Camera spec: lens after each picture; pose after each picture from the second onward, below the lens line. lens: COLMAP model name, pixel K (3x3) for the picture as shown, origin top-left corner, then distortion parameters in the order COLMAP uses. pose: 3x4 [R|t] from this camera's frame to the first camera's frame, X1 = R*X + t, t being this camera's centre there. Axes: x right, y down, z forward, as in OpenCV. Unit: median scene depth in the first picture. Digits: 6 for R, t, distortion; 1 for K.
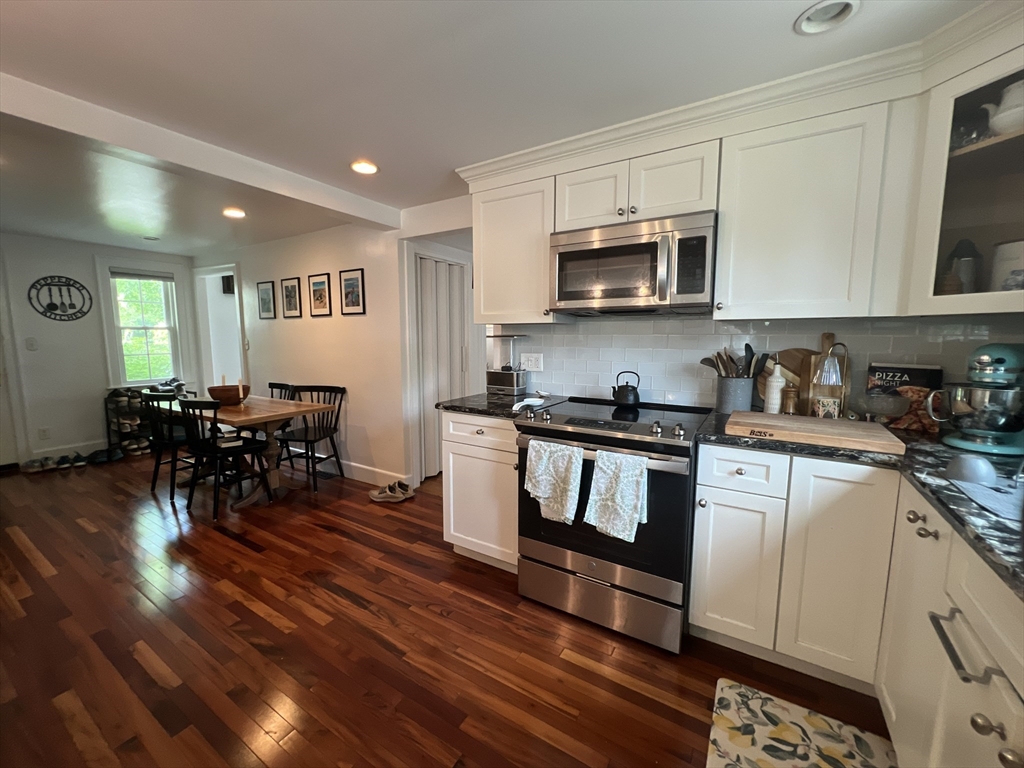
lens RADIAL K [[411.7, 0, 509.8], [0, 411.7, 381.3], [0, 0, 1]] dist [-0.007327, 0.000035]
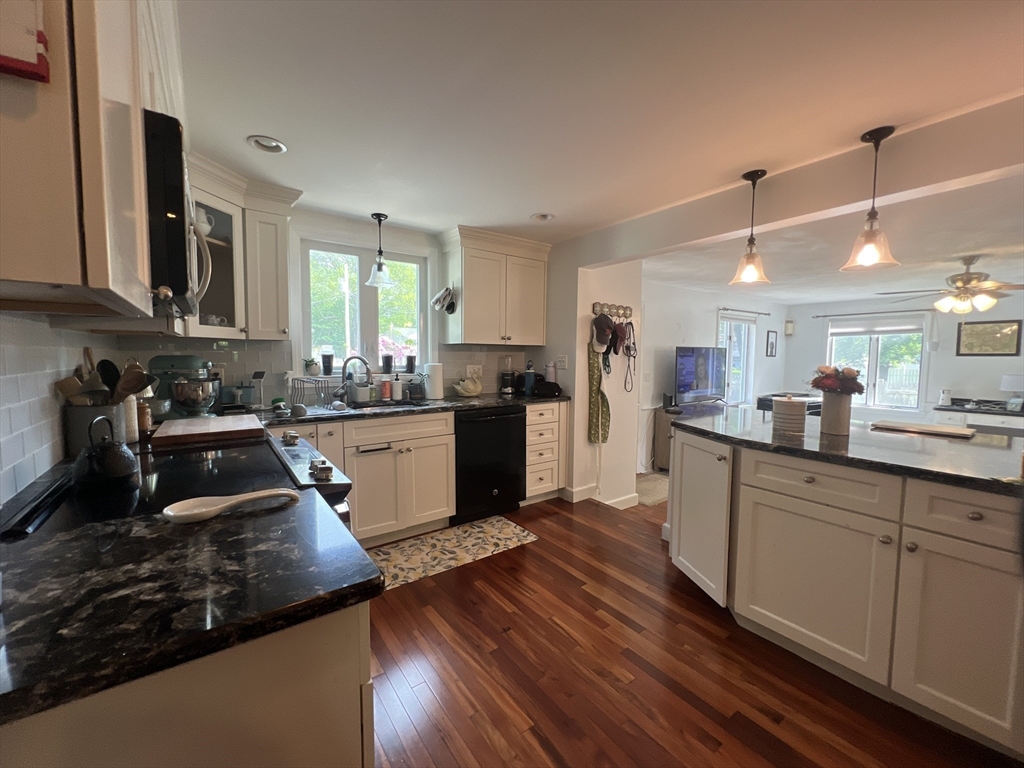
lens RADIAL K [[411.7, 0, 509.8], [0, 411.7, 381.3], [0, 0, 1]] dist [-0.007327, 0.000035]
pose [[-0.925637, -0.030903, 0.377149, -0.390659], [0.037348, 0.984333, 0.172318, -0.140578], [-0.376565, 0.173589, -0.909981, 1.264142]]
